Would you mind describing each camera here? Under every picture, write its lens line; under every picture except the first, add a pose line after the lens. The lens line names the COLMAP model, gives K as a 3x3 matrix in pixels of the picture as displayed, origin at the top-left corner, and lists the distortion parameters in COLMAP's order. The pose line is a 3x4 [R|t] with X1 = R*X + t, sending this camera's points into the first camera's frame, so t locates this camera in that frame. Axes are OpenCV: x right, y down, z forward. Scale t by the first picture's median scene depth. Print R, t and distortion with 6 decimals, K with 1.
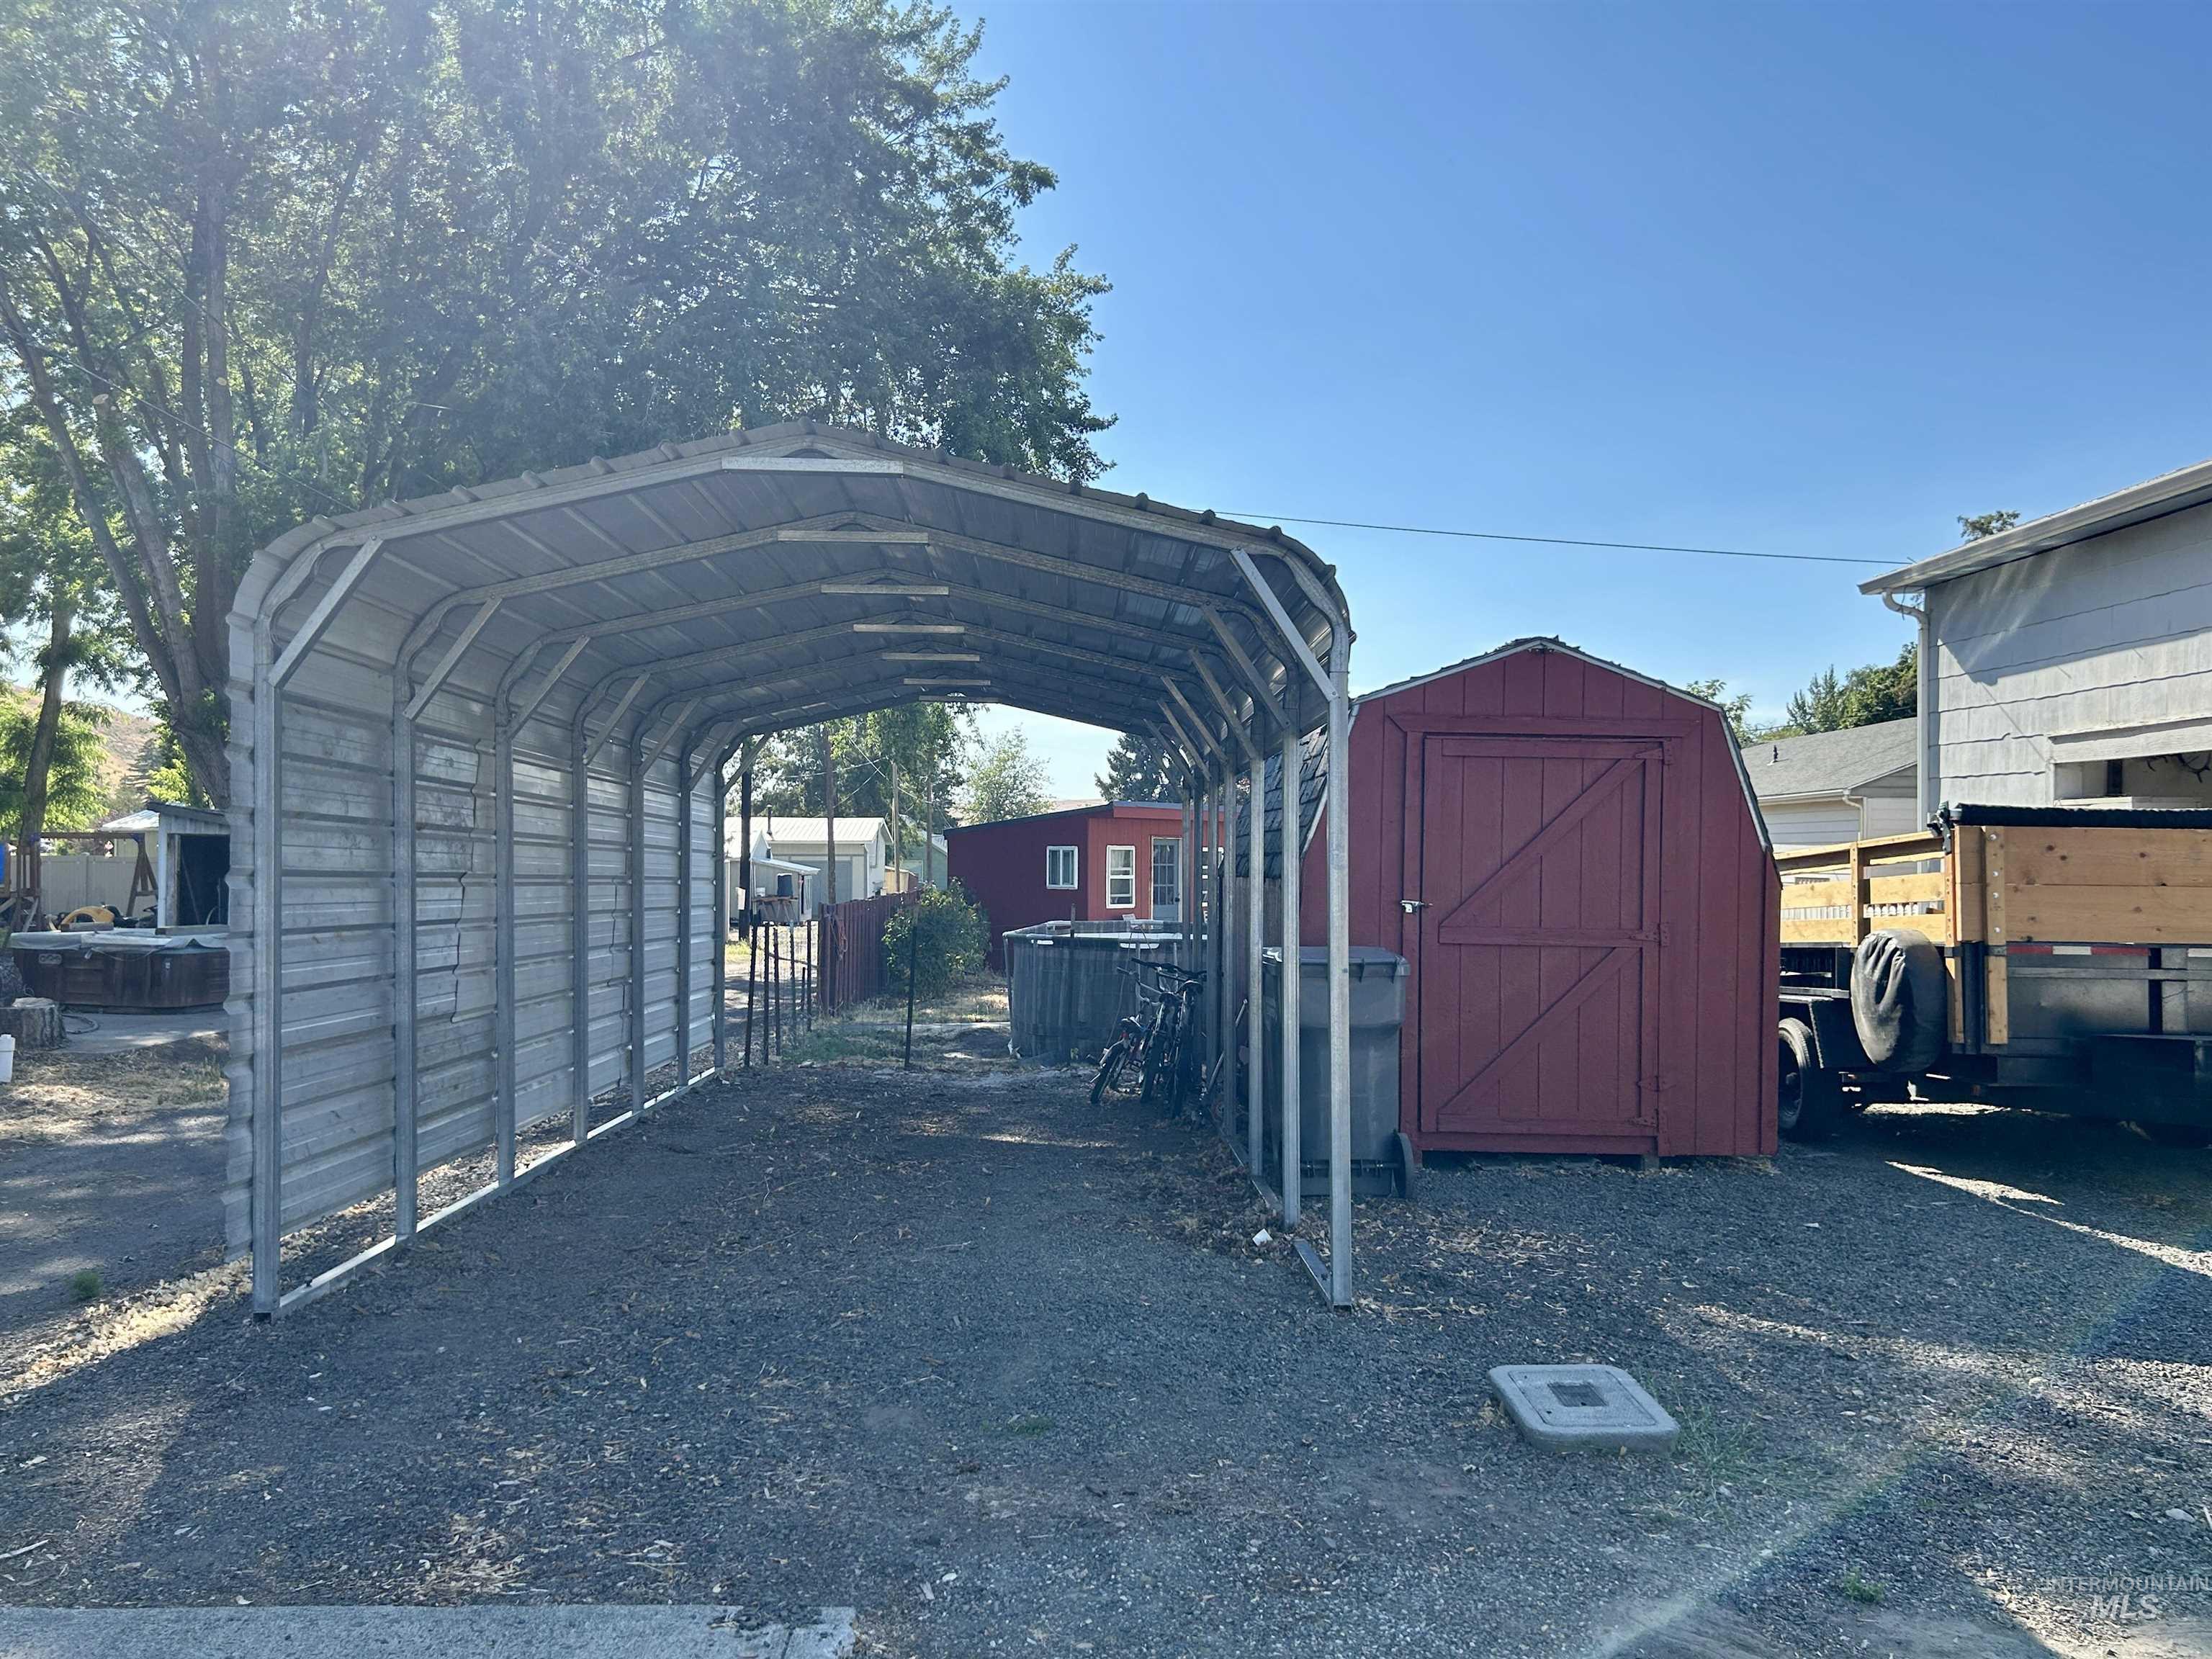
lens RADIAL K [[1746.3, 0, 1106.0], [0, 1746.3, 829.5], [0, 0, 1]] dist [0.070065, -0.082485]
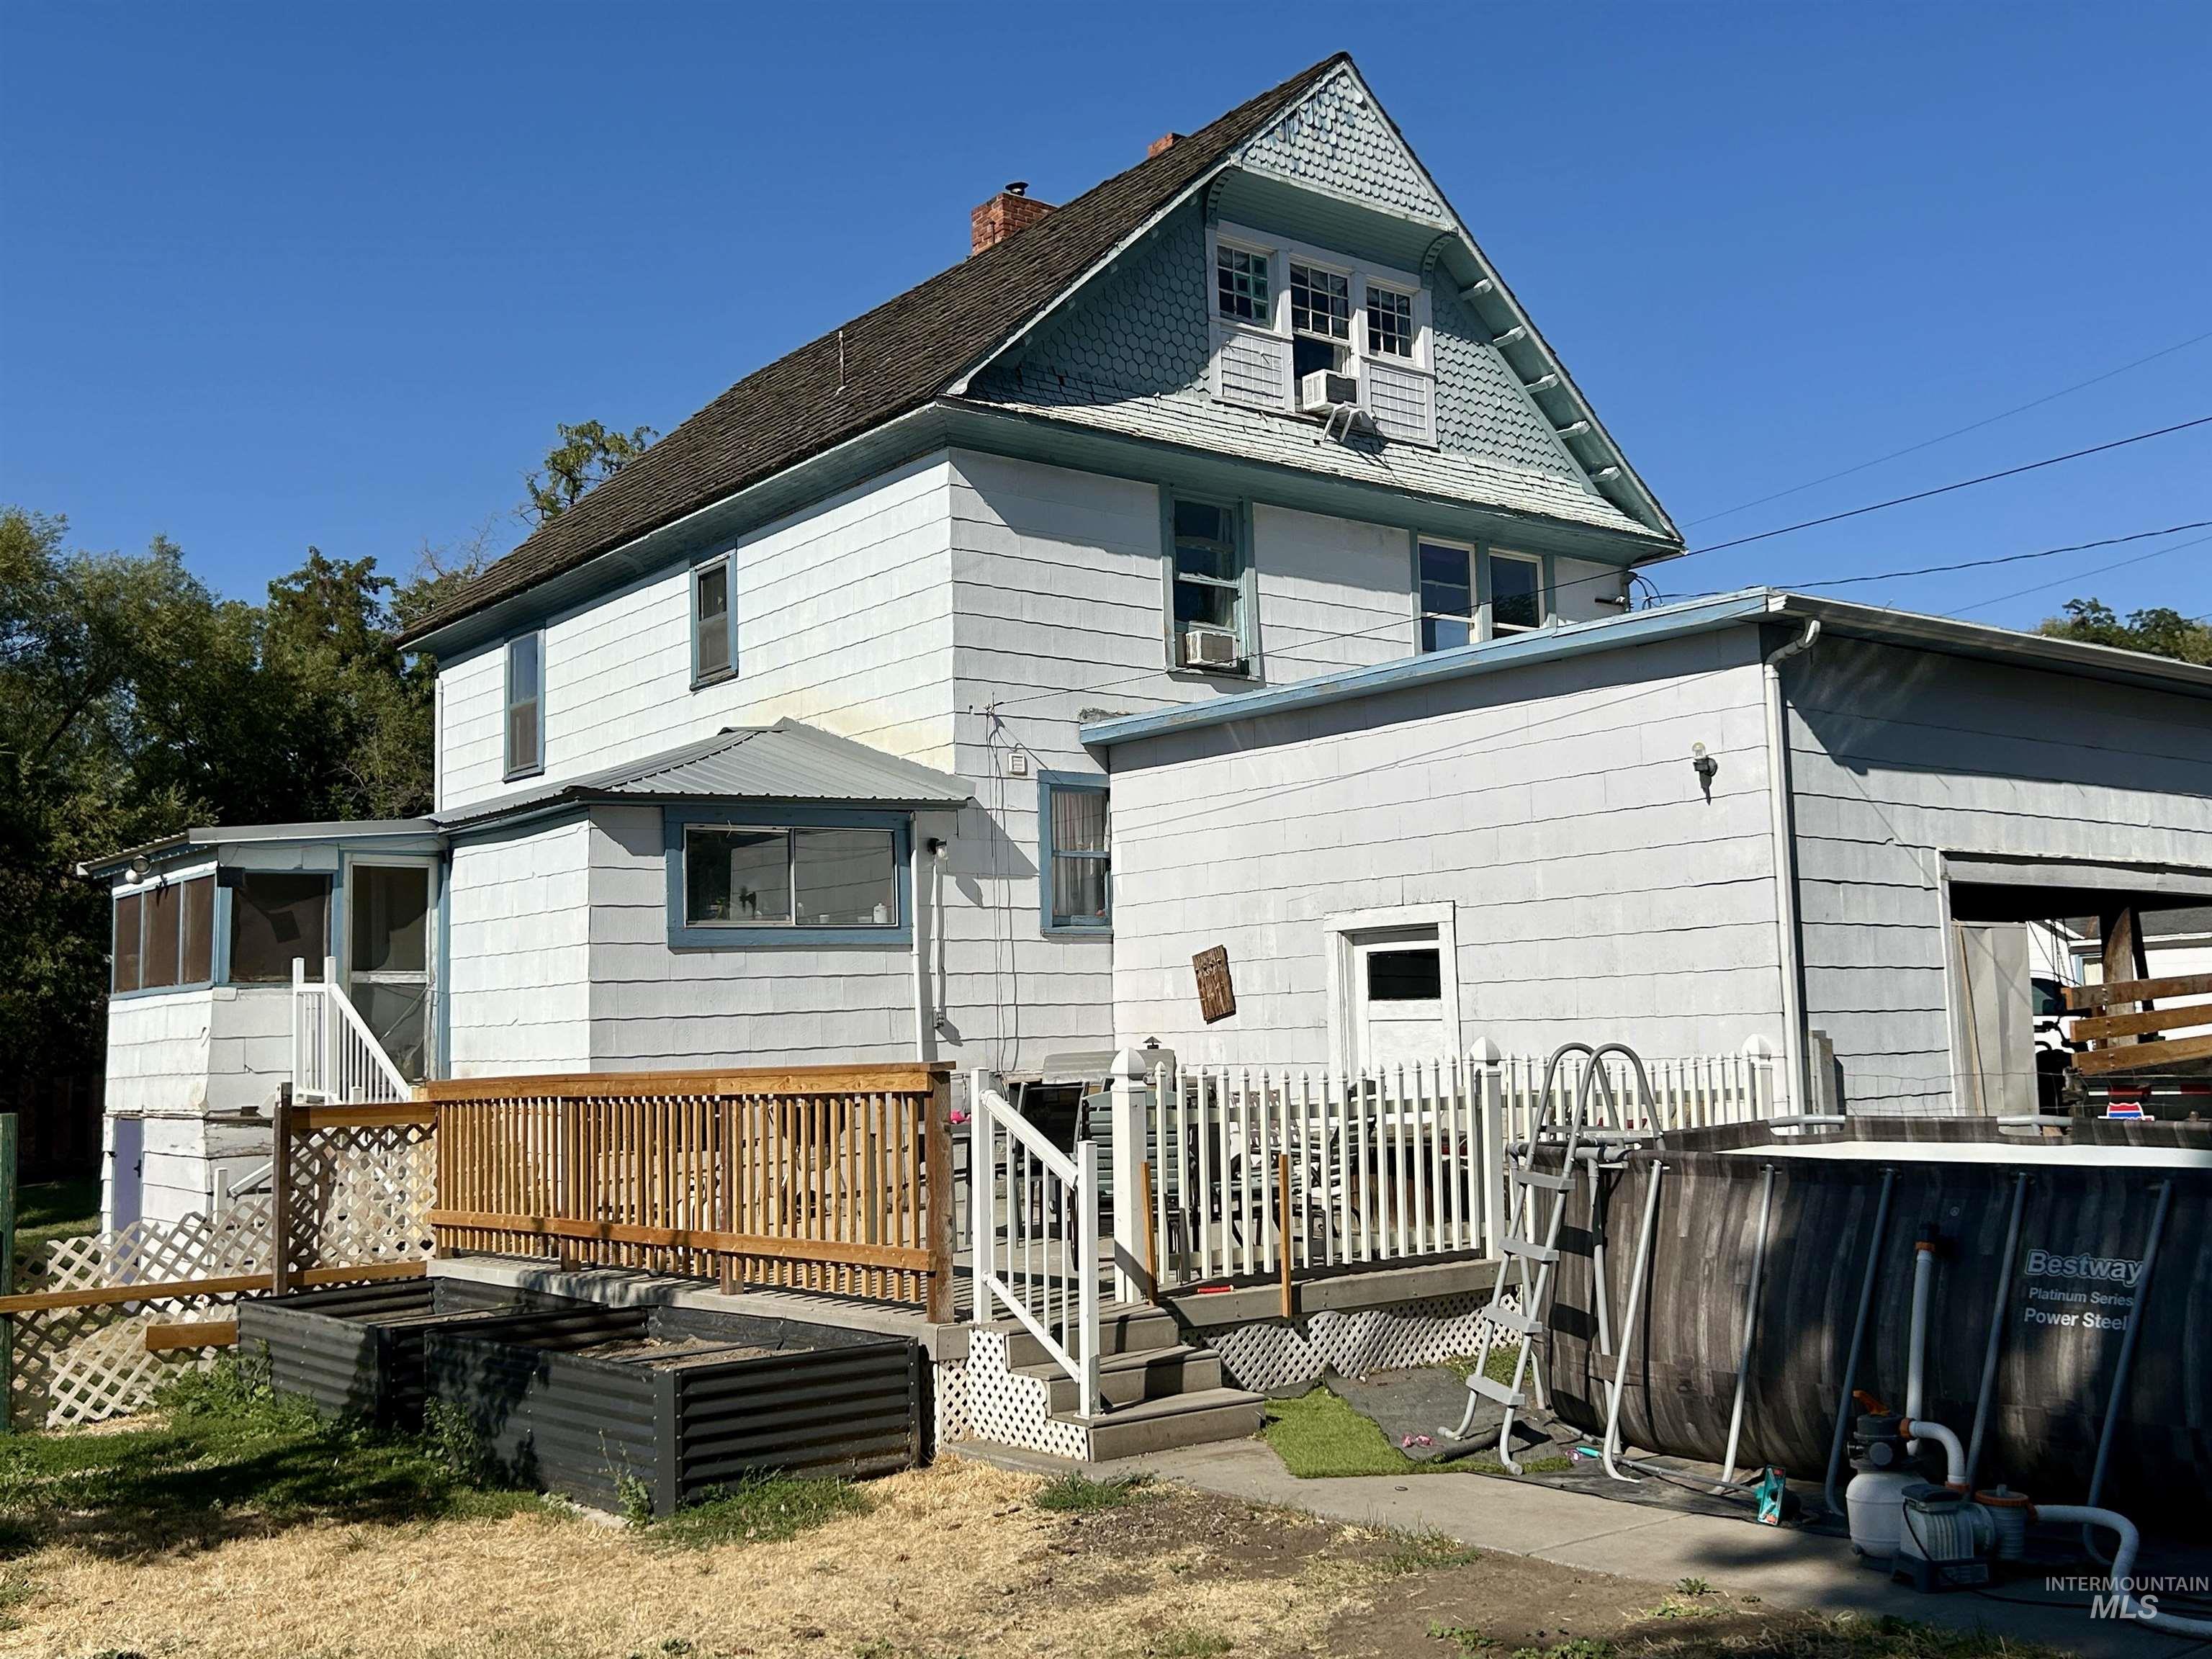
lens RADIAL K [[2119.8, 0, 1109.5], [0, 2119.8, 837.9], [0, 0, 1]] dist [0.113106, -0.241652]
pose [[-0.618749, 0.094125, 0.779929, -0.108752], [0.024793, 0.994641, -0.100368, 0.068308], [-0.785197, -0.042766, -0.617768, 3.286735]]
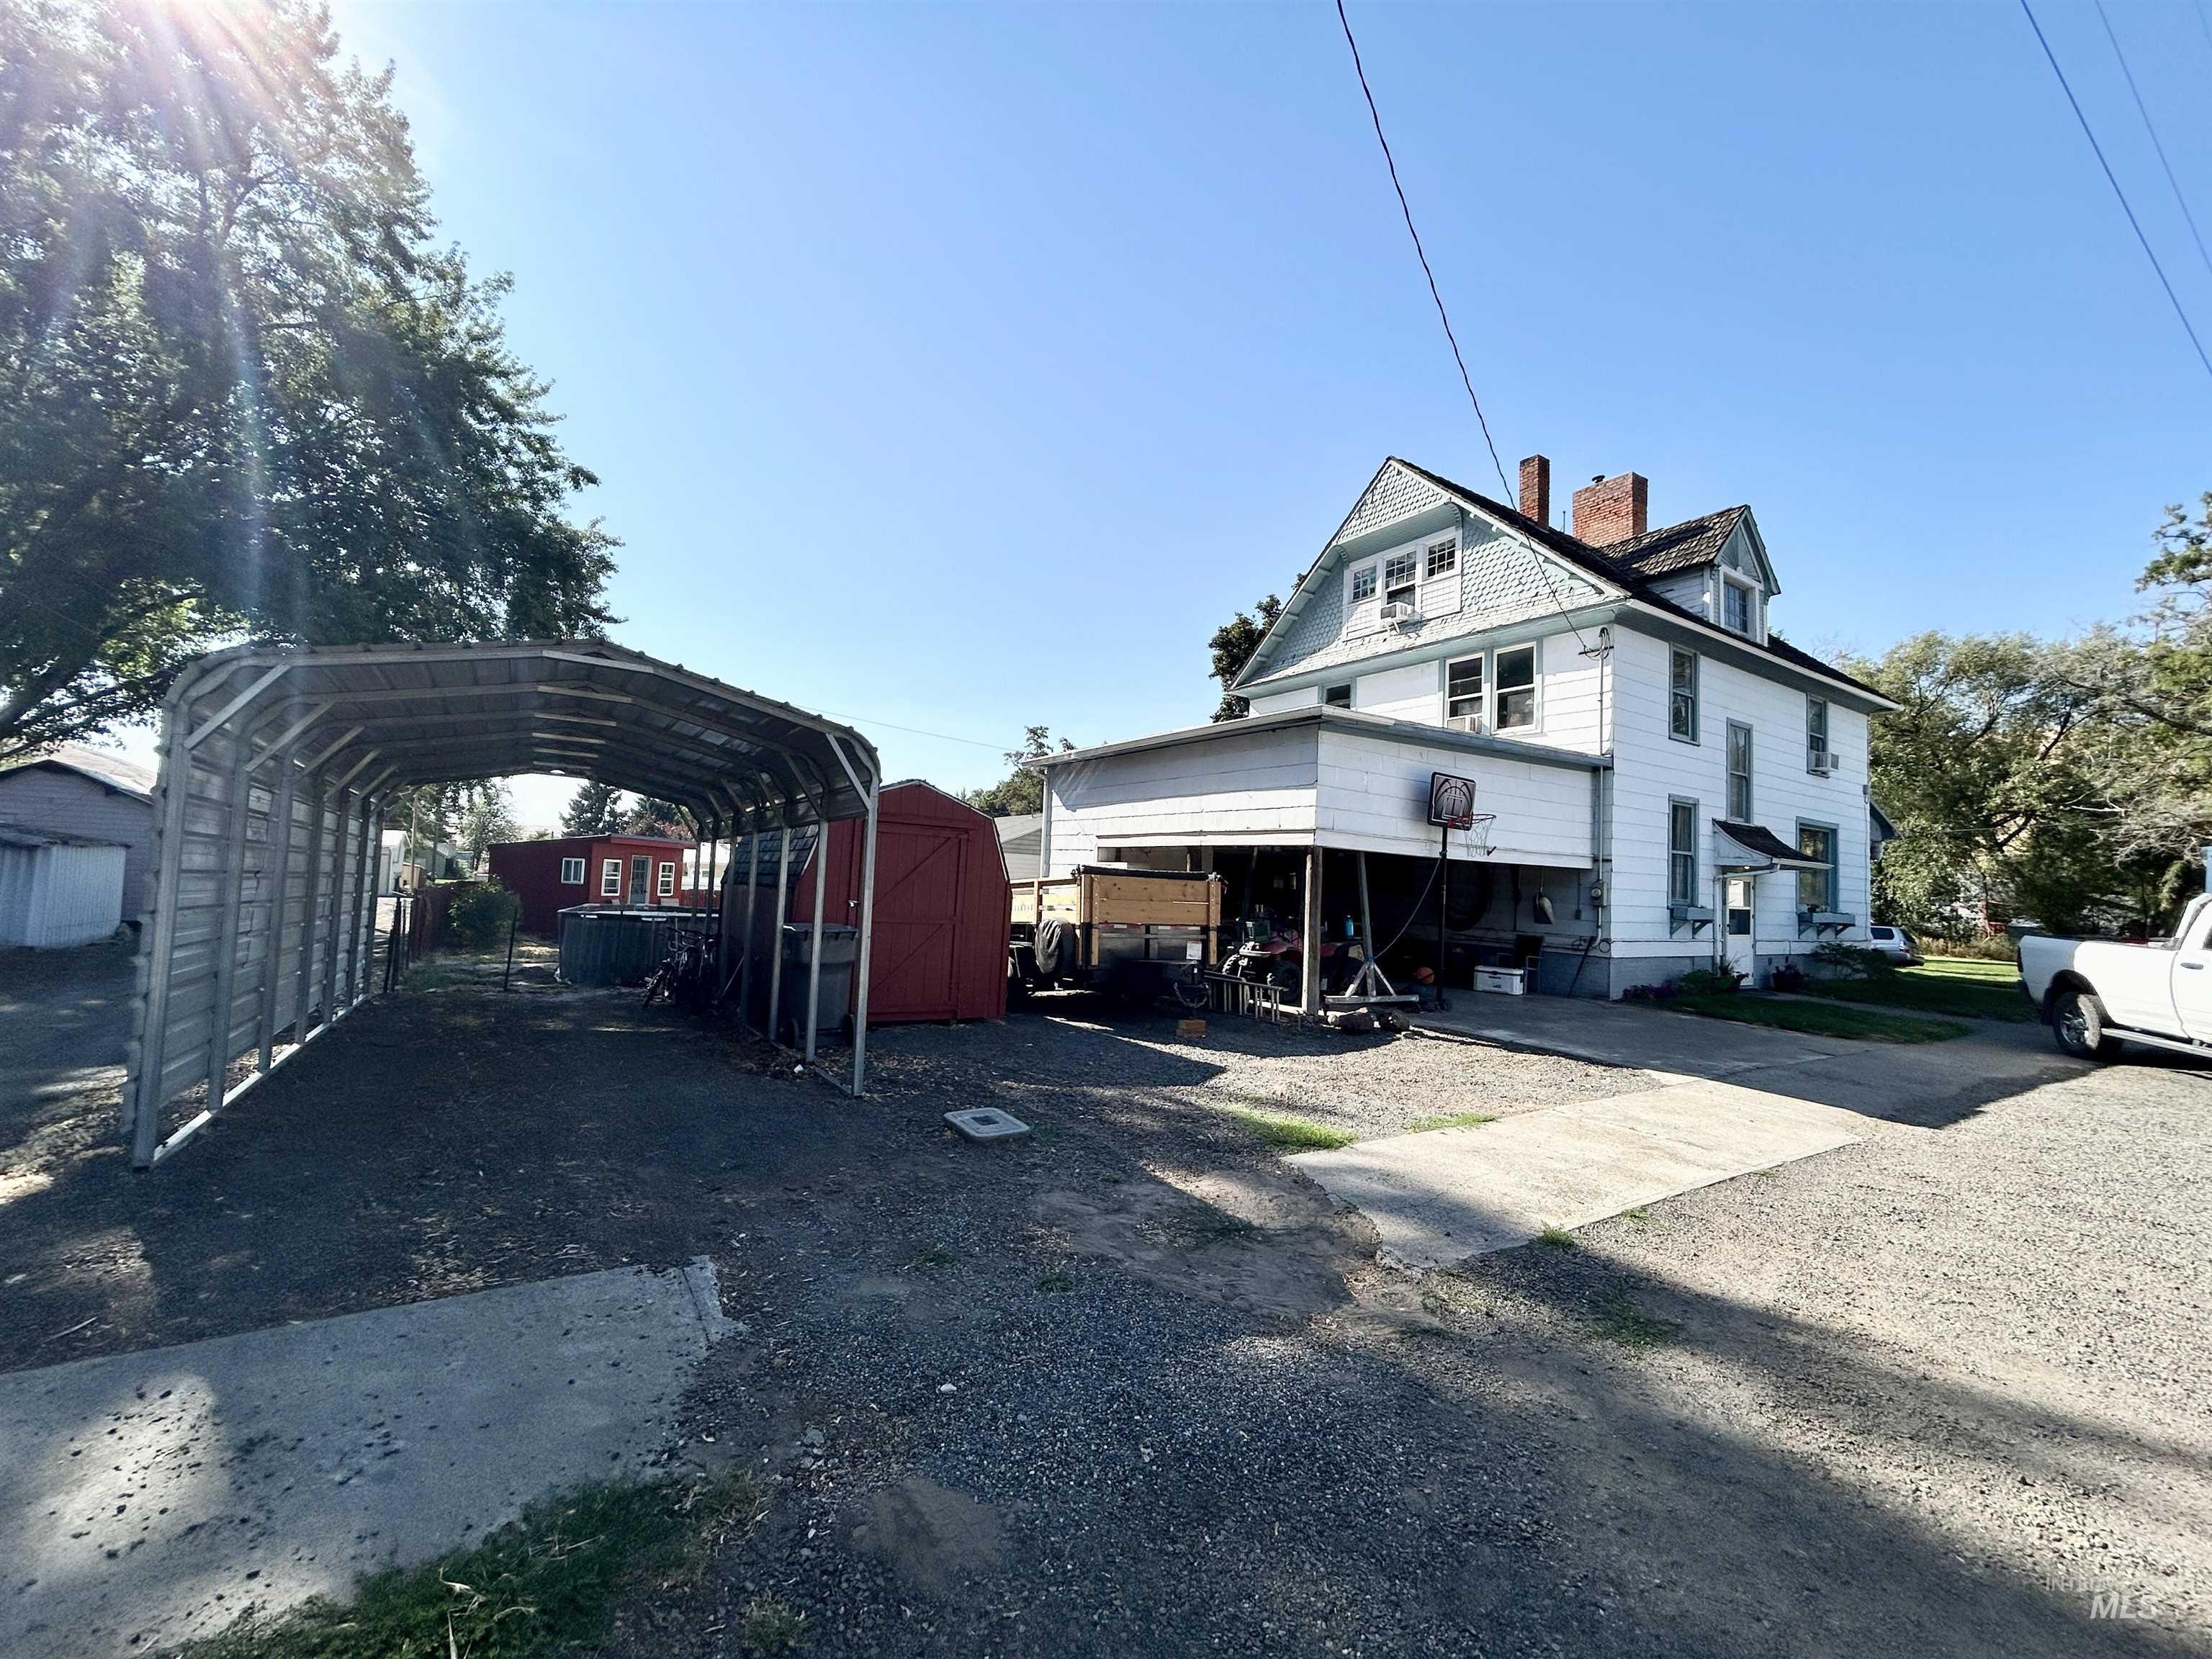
lens RADIAL K [[889.8, 0, 1101.9], [0, 889.8, 821.7], [0, 0, 1]] dist [-0.002597, 0.005051]
pose [[0.850785, 0.067717, 0.521133, -0.147680], [-0.045947, 0.997451, -0.054599, -0.009610], [-0.523501, 0.022508, 0.851727, -0.054773]]
